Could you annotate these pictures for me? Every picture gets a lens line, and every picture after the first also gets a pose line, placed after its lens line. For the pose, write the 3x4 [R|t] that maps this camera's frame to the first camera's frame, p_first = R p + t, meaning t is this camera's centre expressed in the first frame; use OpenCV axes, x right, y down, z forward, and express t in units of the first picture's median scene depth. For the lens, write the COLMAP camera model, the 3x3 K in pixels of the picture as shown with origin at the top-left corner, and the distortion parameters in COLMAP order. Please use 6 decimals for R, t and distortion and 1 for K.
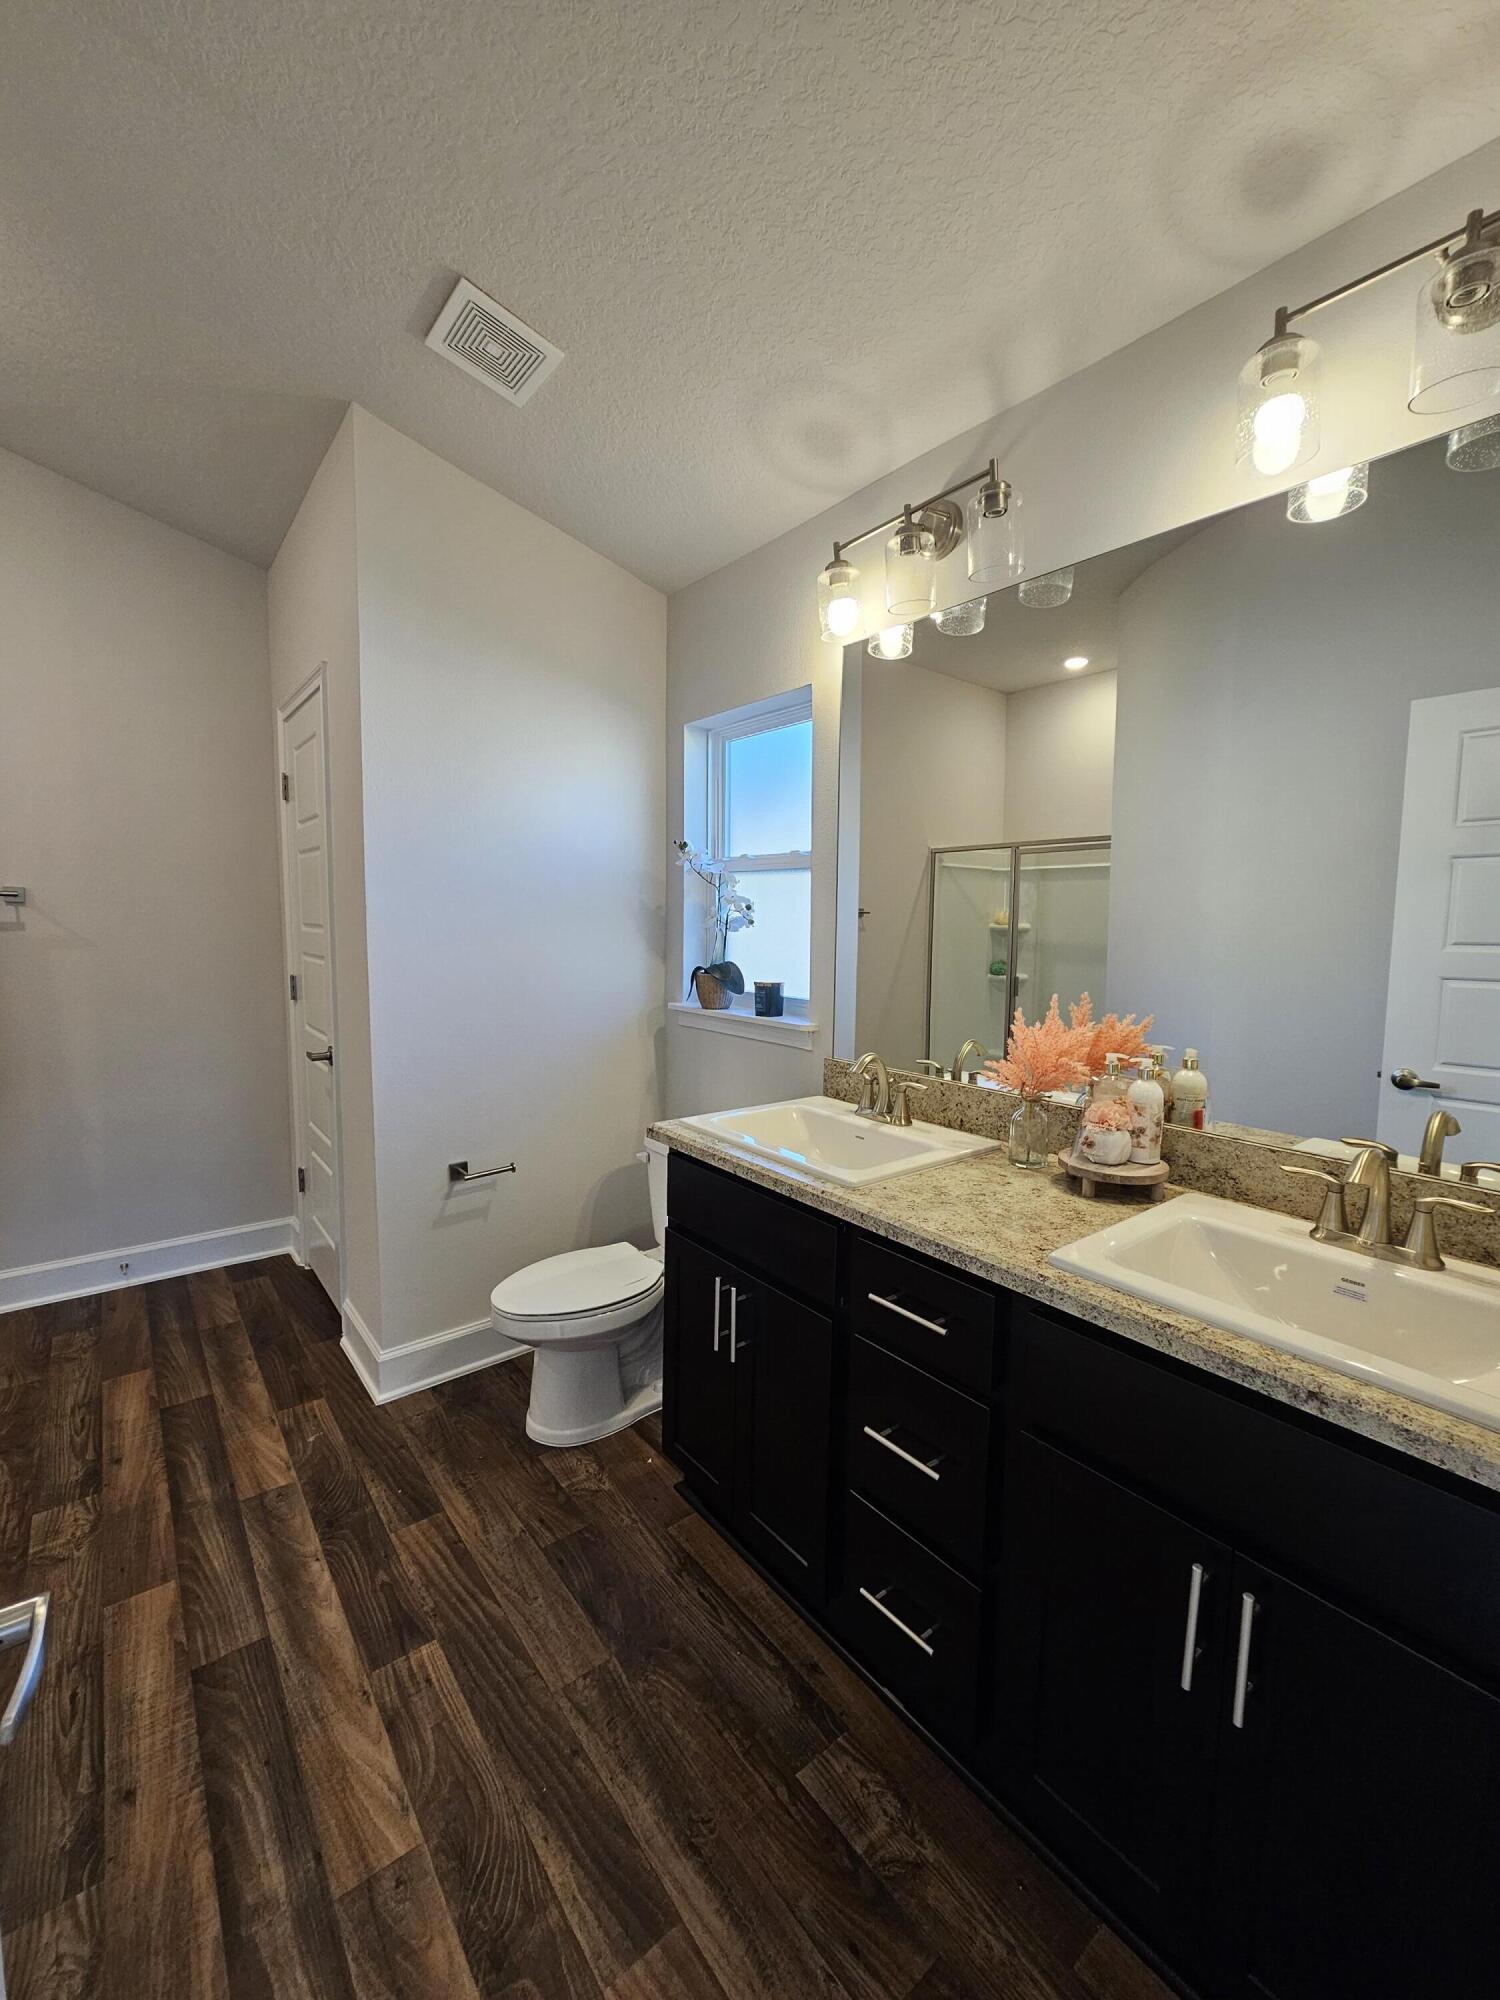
lens RADIAL K [[812.5, 0, 759.6], [0, 812.5, 996.3], [0, 0, 1]] dist [0.001917, 0.000273]
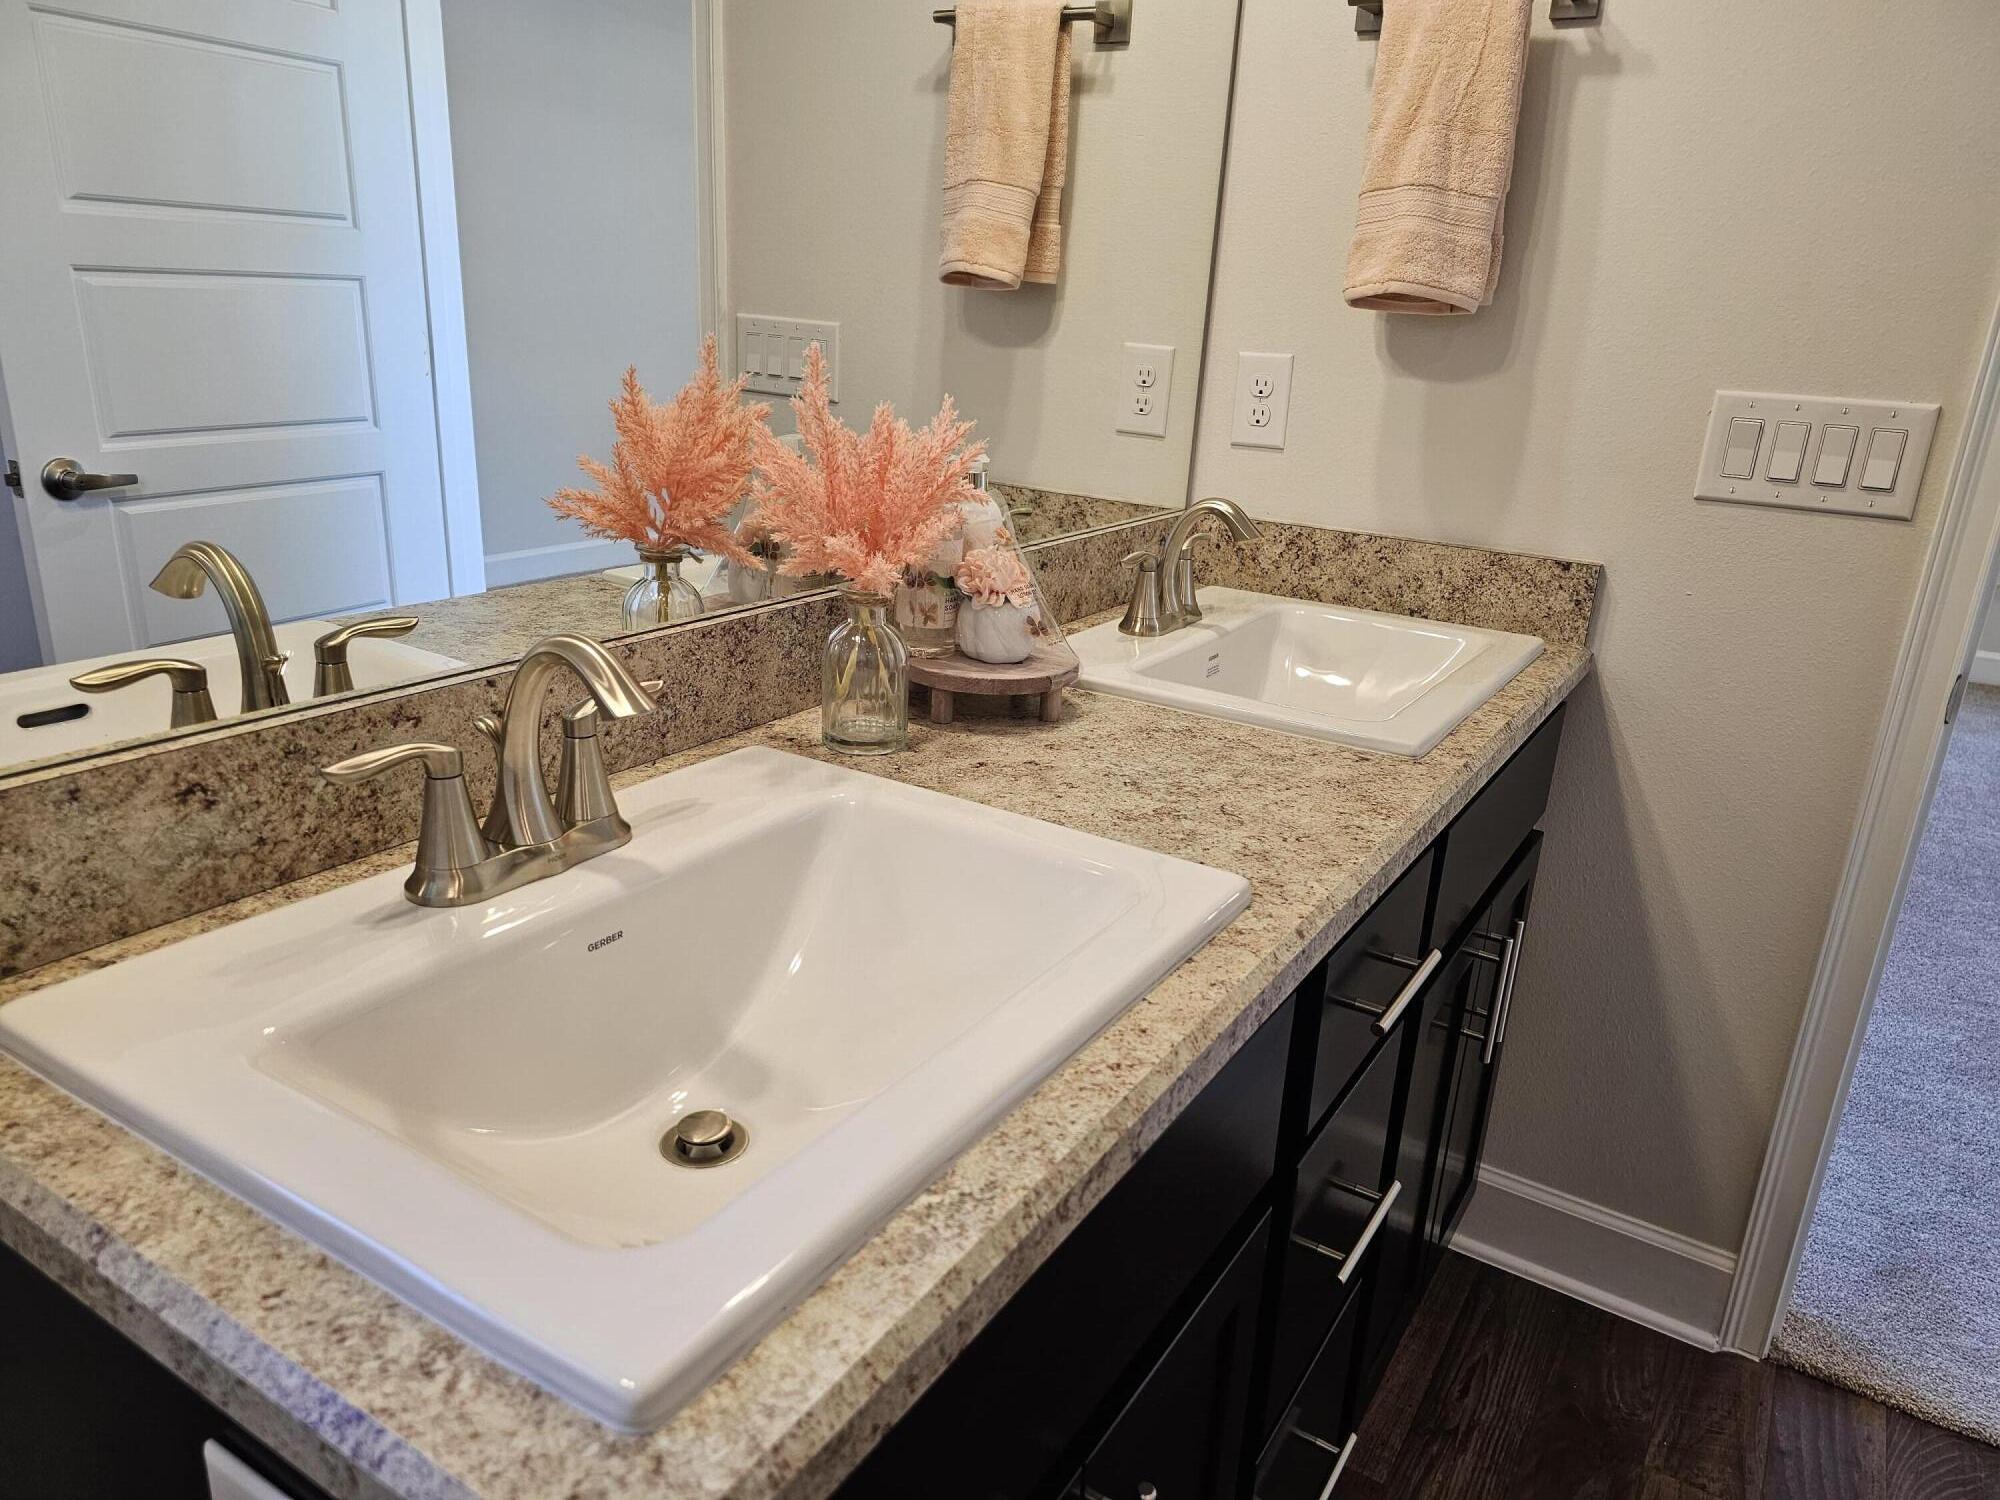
lens RADIAL K [[1357.2, 0, 1012.3], [0, 1357.2, 744.8], [0, 0, 1]] dist [0.033632, -0.000597]
pose [[-0.325296, -0.330929, 0.885815, -0.360732], [0.027469, 0.933061, 0.358667, -0.059343], [-0.945213, 0.141005, -0.294431, 1.162952]]
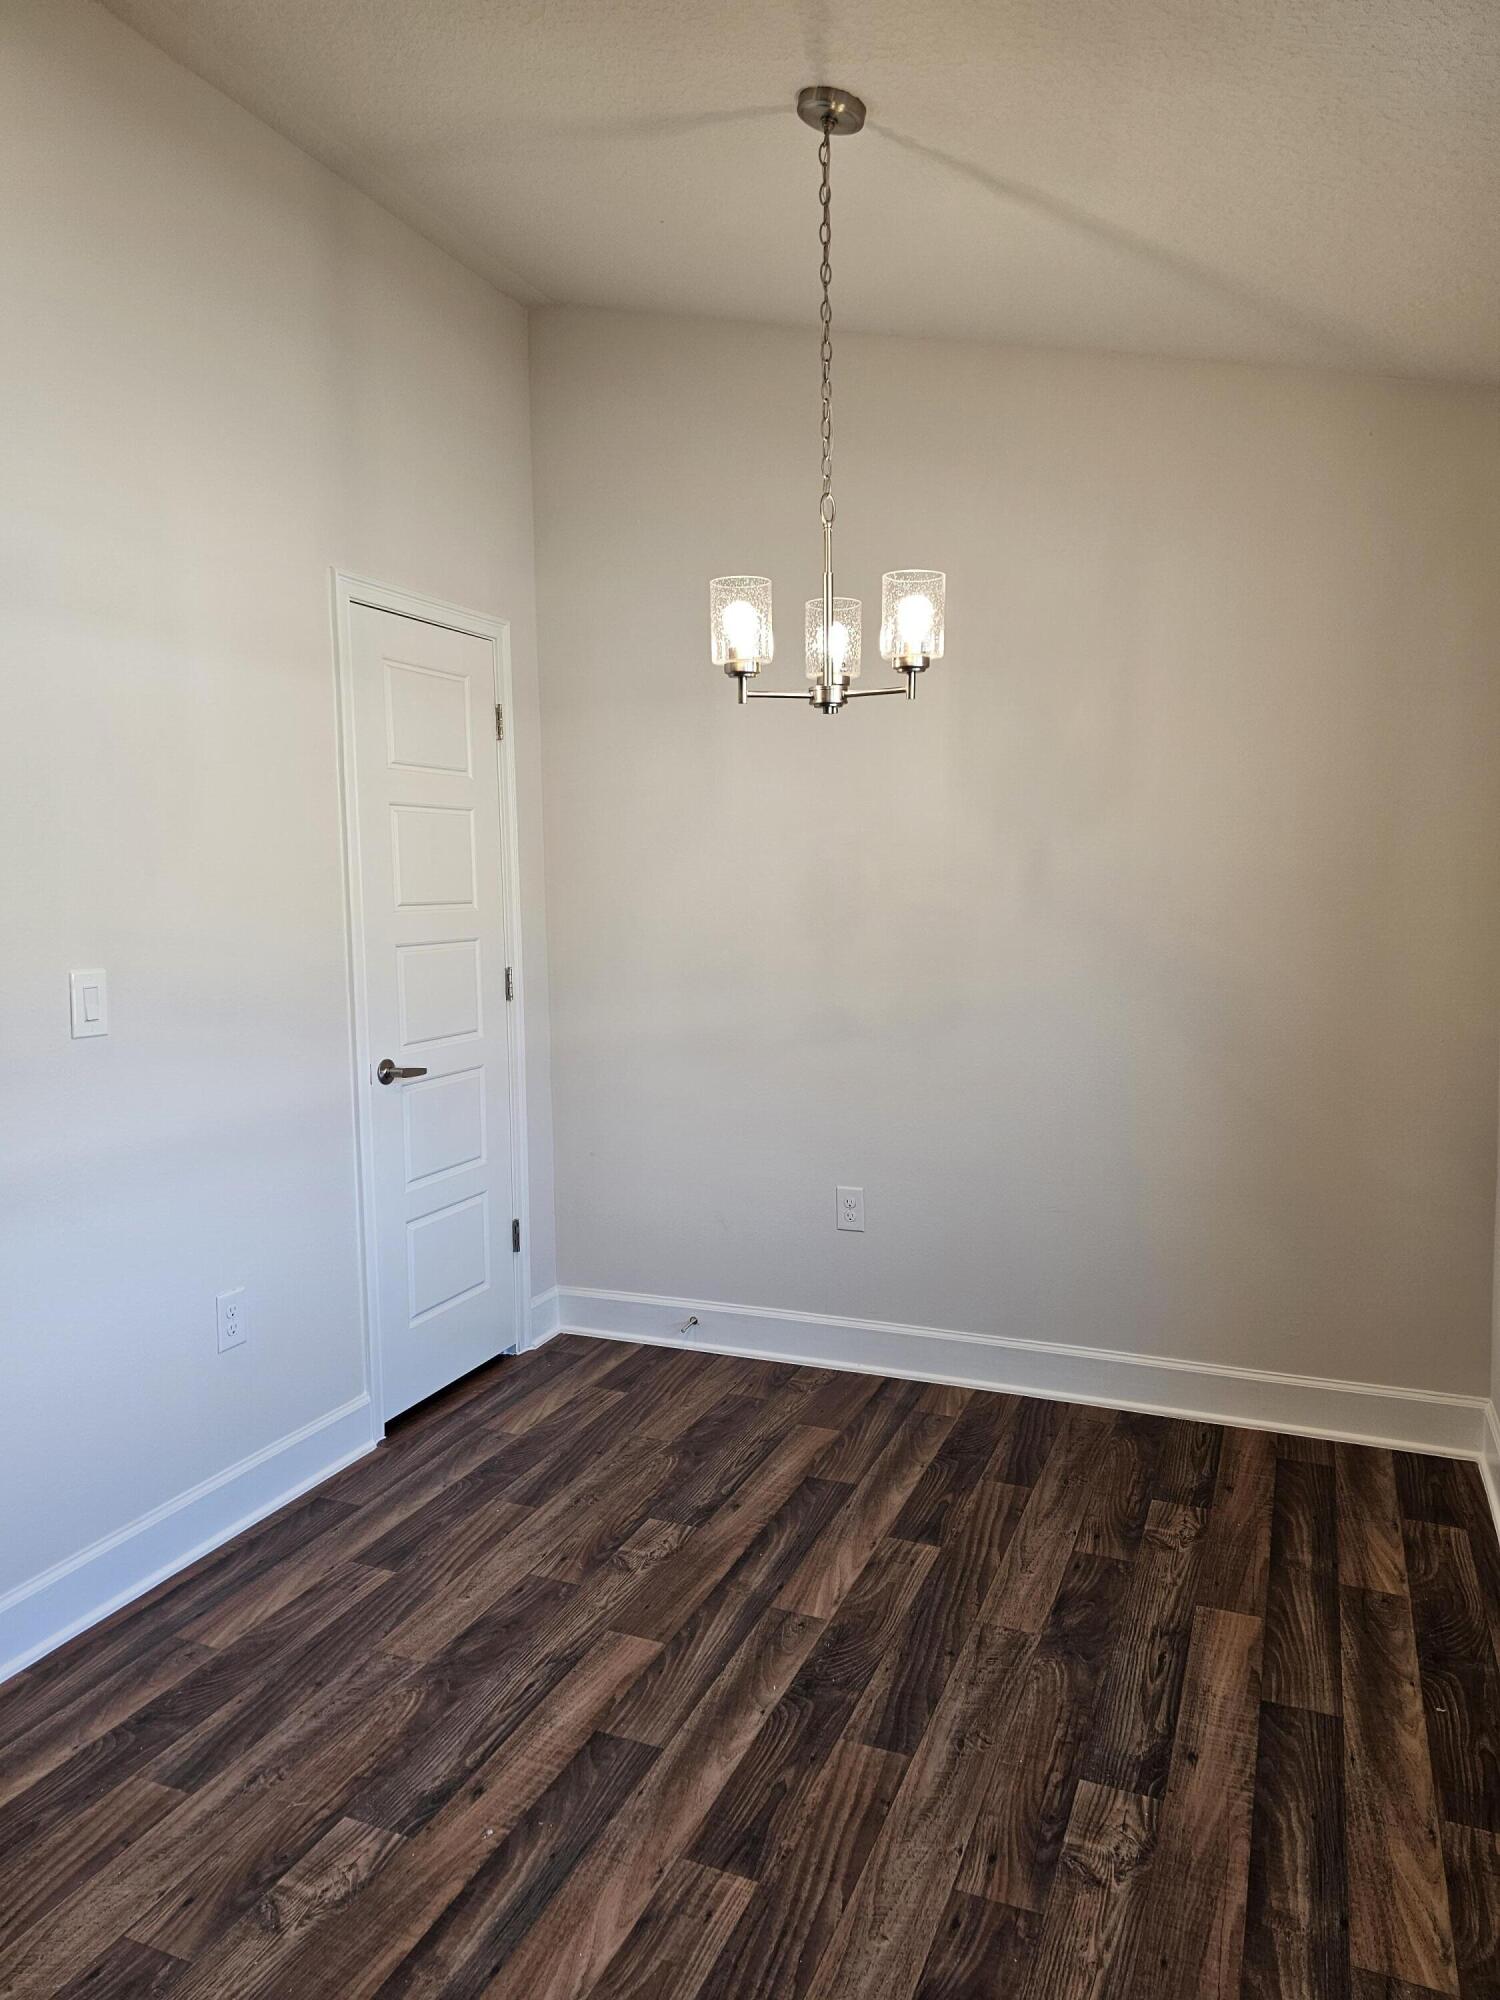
lens RADIAL K [[1357.2, 0, 741.1], [0, 1357.2, 998.7], [0, 0, 1]] dist [0.033632, -0.000597]
pose [[0.468191, 0.056443, -0.881823, 0.620802], [-0.058241, 0.997759, 0.032942, -0.032355], [0.881706, 0.035935, 0.470429, 0.377974]]
